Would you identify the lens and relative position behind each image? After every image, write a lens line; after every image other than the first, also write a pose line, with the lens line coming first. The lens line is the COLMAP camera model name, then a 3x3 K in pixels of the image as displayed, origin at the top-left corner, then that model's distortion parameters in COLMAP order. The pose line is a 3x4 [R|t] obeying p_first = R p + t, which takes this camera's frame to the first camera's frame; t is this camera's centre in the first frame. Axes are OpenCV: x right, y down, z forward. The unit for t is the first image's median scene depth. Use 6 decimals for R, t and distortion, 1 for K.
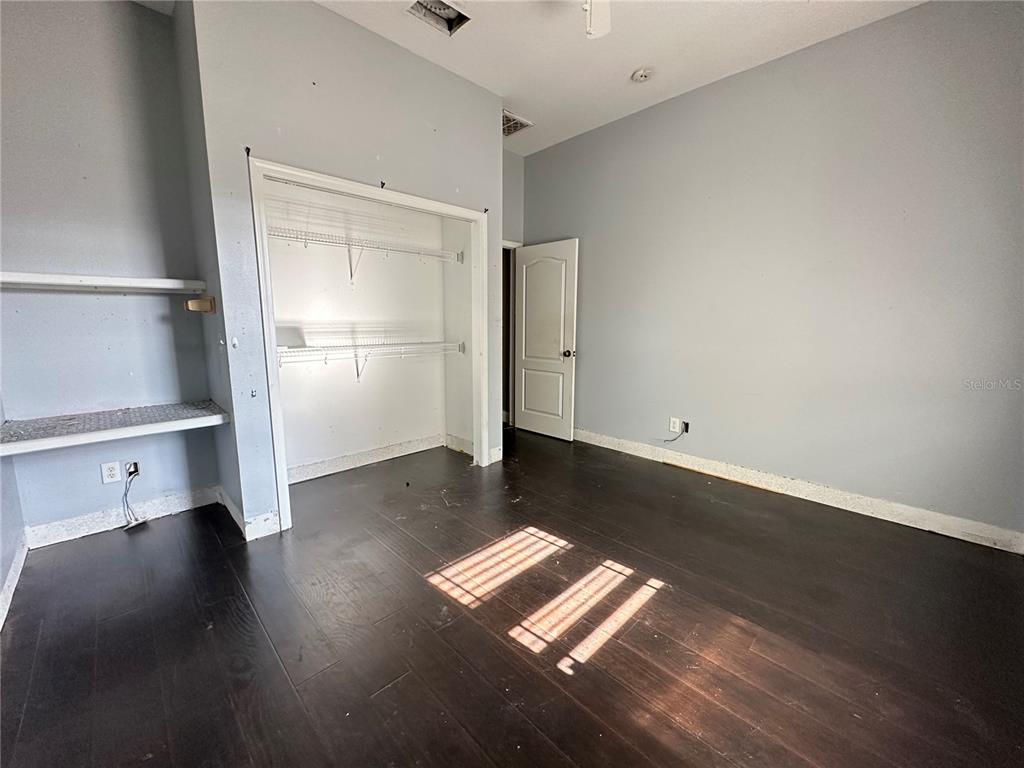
lens RADIAL K [[410.2, 0, 508.7], [0, 410.2, 382.7], [0, 0, 1]] dist [-0.006541, 0.000495]
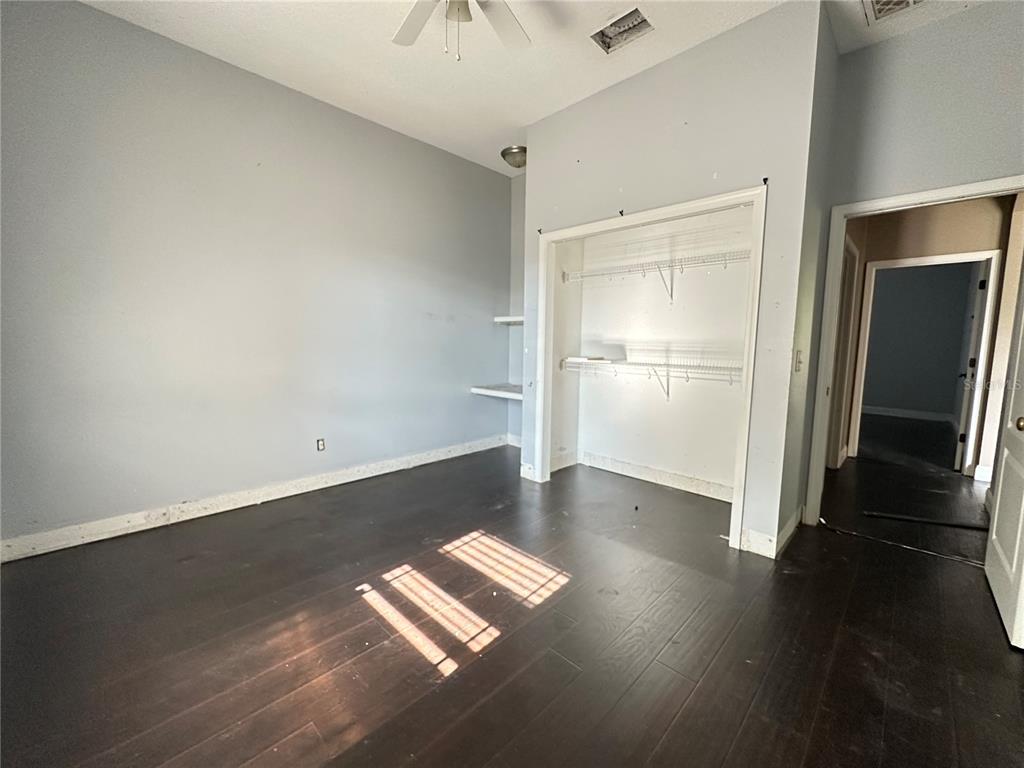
lens RADIAL K [[410.2, 0, 509.4], [0, 410.2, 382.1], [0, 0, 1]] dist [-0.006541, 0.000495]
pose [[0.018648, 0.098564, -0.994956, 1.020008], [-0.168547, 0.981197, 0.094042, -0.124099], [0.985517, 0.165943, 0.034910, 0.946147]]
